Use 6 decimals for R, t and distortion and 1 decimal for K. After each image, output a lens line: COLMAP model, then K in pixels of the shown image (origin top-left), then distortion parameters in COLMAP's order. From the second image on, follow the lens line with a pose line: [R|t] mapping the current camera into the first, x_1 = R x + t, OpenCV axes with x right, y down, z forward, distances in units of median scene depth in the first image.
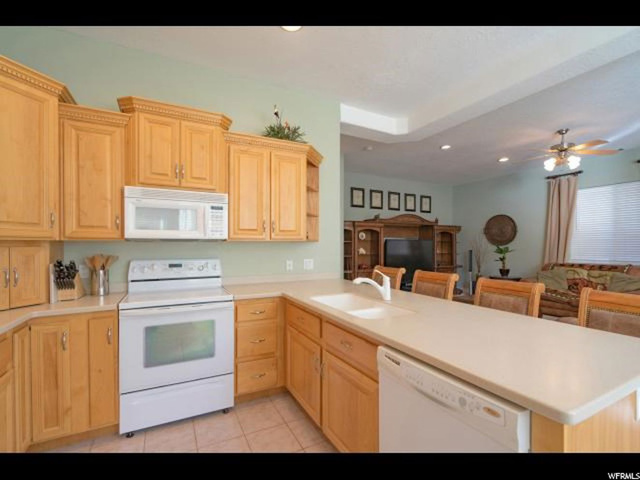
lens RADIAL K [[293.6, 0, 327.5], [0, 293.6, 245.1], [0, 0, 1]] dist [-0.008563, 0.001727]
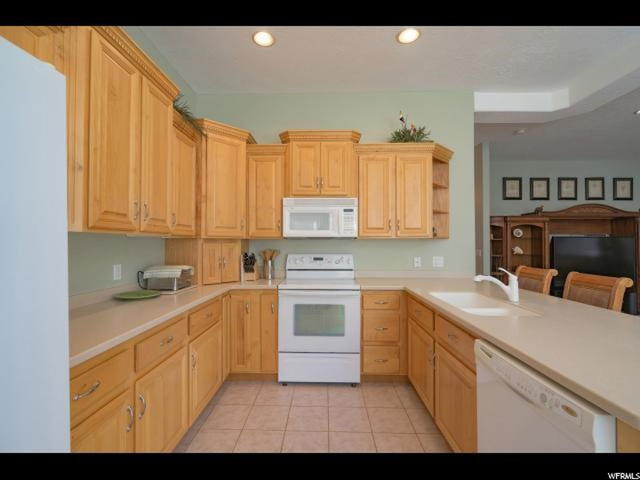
lens RADIAL K [[293.6, 0, 320.1], [0, 293.6, 238.6], [0, 0, 1]] dist [-0.008563, 0.001727]
pose [[0.870478, -0.006945, -0.492159, 0.108495], [-0.002543, 0.999824, -0.018607, 0.008779], [0.492201, 0.017448, 0.870307, -0.081935]]
